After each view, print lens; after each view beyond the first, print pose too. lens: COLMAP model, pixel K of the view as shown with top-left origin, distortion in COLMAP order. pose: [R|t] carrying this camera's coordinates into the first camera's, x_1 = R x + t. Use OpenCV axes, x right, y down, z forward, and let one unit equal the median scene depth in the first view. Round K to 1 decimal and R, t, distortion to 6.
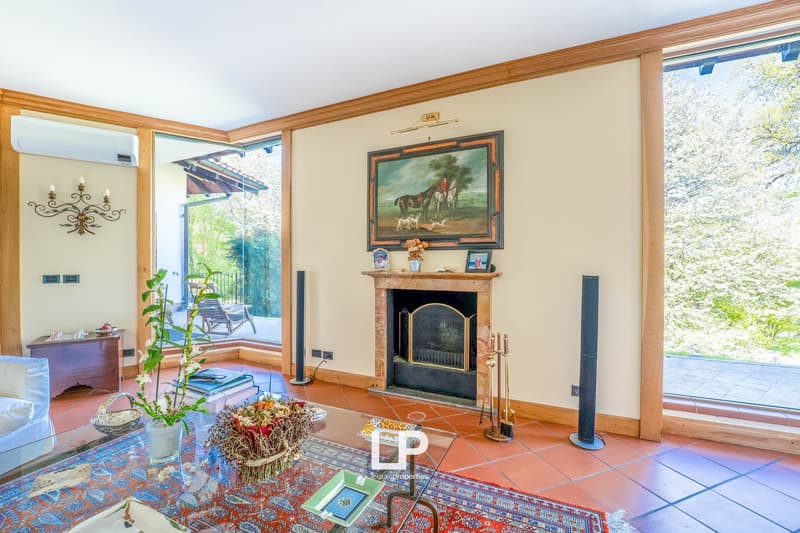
lens RADIAL K [[334.8, 0, 400.0], [0, 334.8, 266.5], [0, 0, 1]] dist [-0.024039, 0.000331]
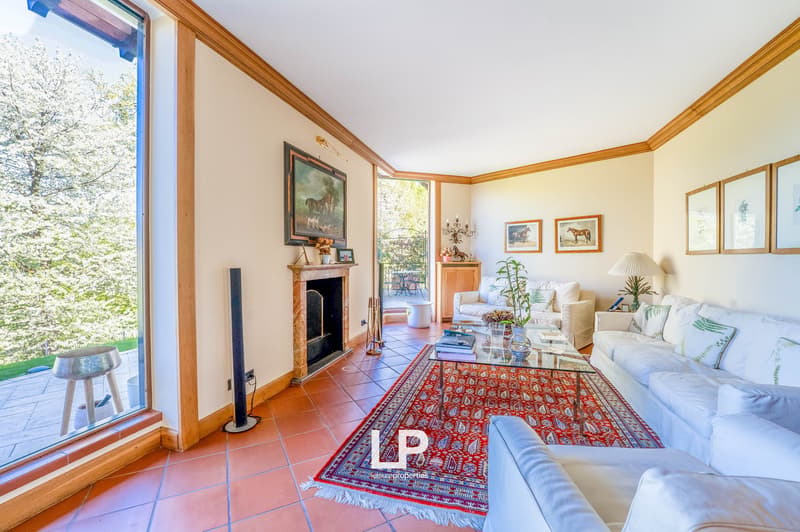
lens RADIAL K [[334.8, 0, 400.0], [0, 334.8, 266.0], [0, 0, 1]] dist [-0.024039, 0.000331]
pose [[-0.145114, -0.020099, 0.989211, -1.157968], [0.010209, 0.999710, 0.021810, -0.001187], [-0.989362, 0.013264, -0.144866, 0.860478]]
